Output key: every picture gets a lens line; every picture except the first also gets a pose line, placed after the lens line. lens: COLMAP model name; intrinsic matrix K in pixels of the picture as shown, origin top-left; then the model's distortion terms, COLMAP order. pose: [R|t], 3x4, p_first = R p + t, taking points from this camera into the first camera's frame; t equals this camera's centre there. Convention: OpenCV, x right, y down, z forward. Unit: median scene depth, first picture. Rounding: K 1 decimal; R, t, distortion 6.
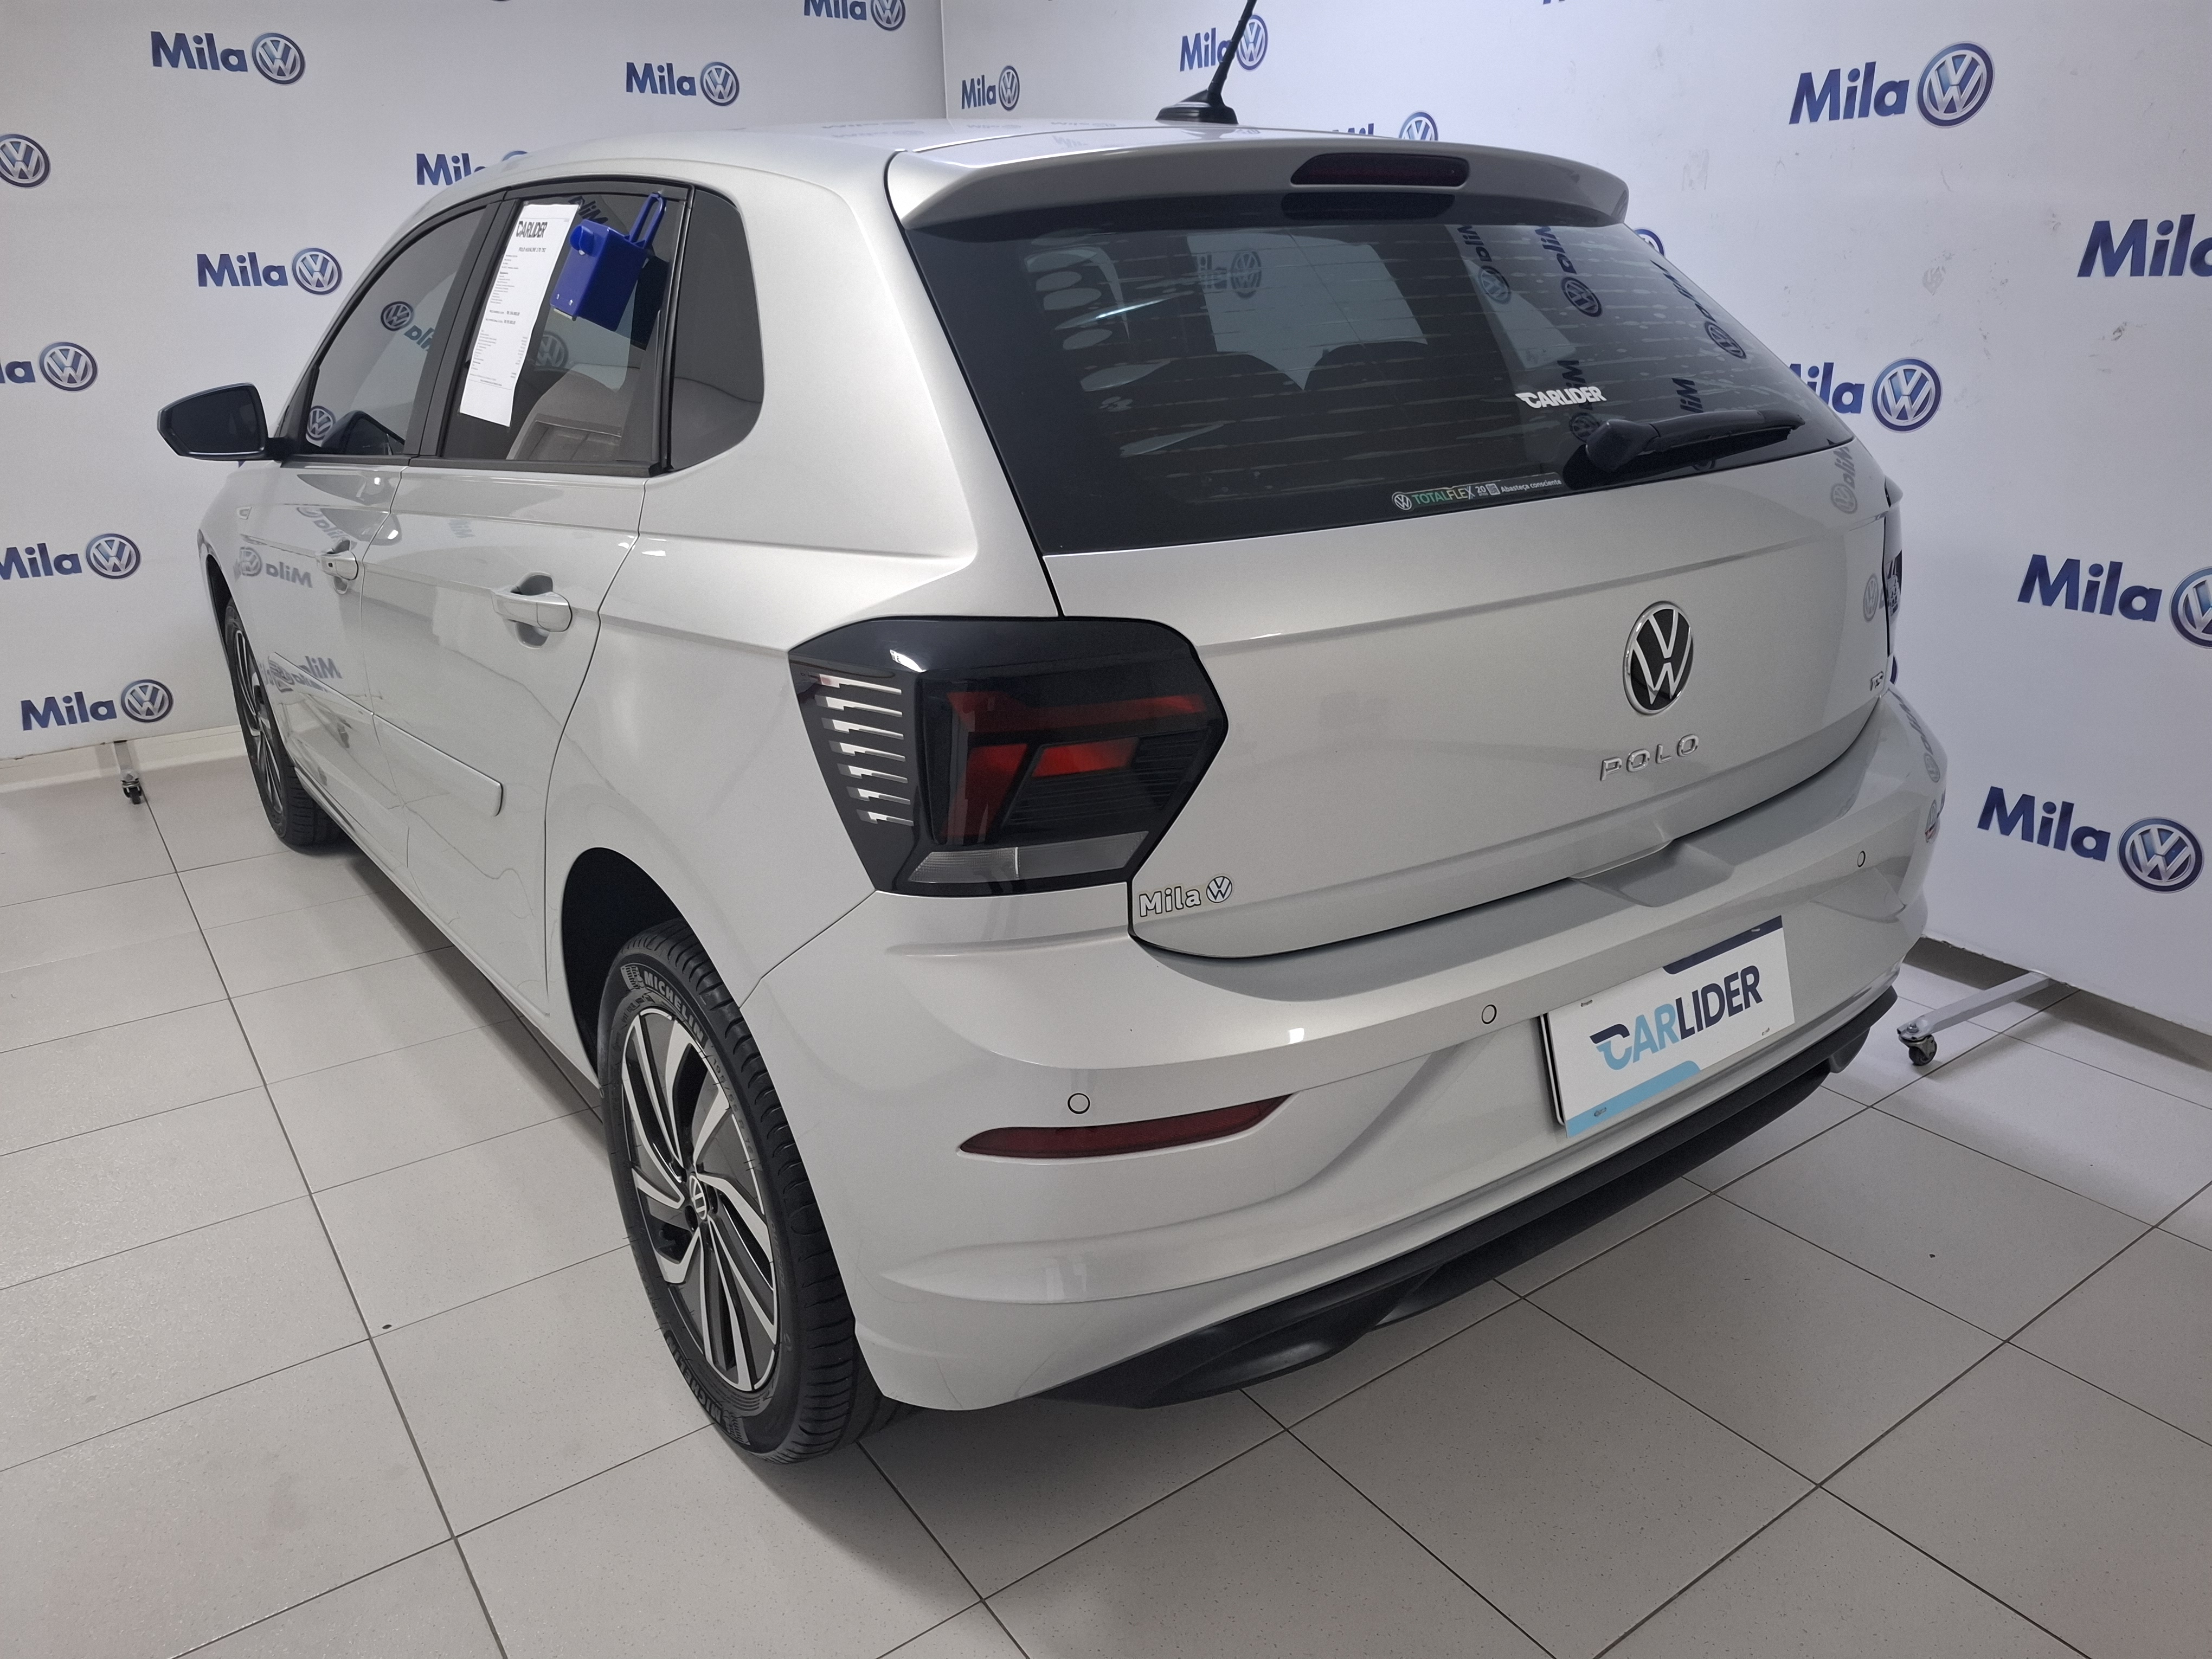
lens RADIAL K [[1504.5, 0, 1113.4], [0, 1504.5, 831.9], [0, 0, 1]] dist [0.094792, -0.132091]
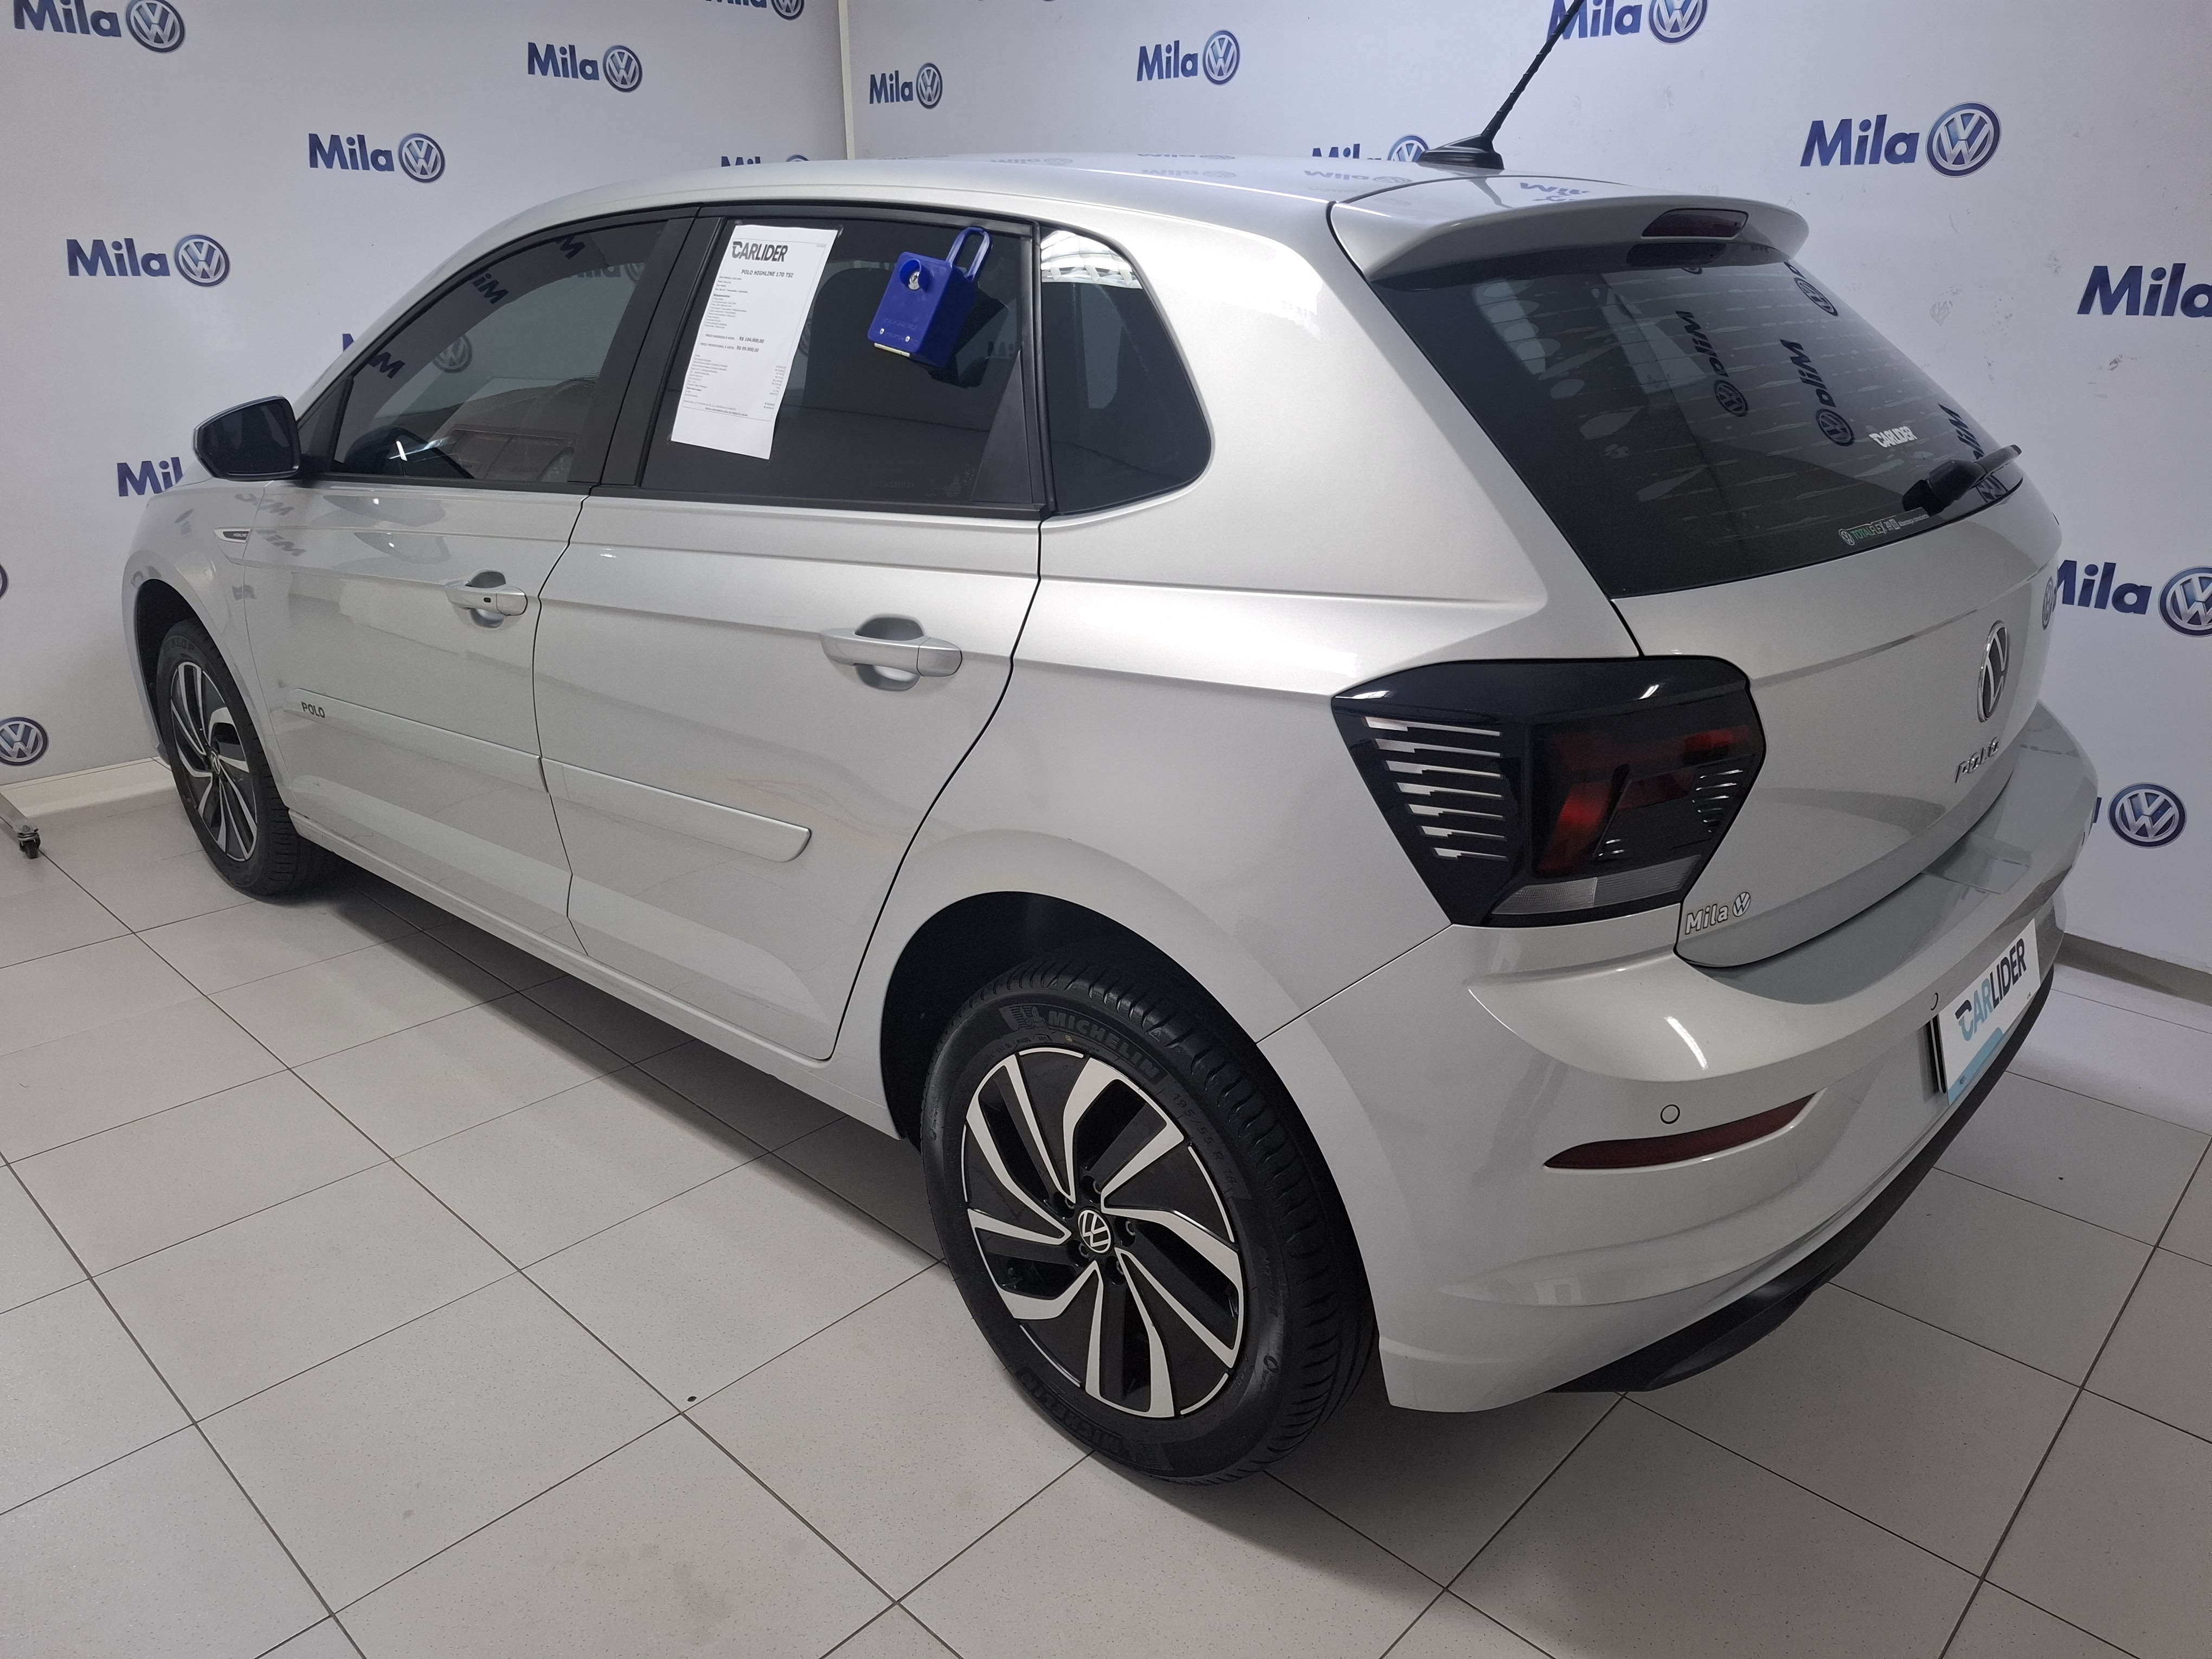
lens RADIAL K [[1527.1, 0, 1034.6], [0, 1527.1, 825.1], [0, 0, 1]] dist [0.079427, -0.107143]
pose [[0.981244, -0.048910, 0.186463, -0.360275], [0.047584, 0.998800, 0.011581, -0.031212], [-0.186806, -0.002491, 0.982394, 0.007673]]
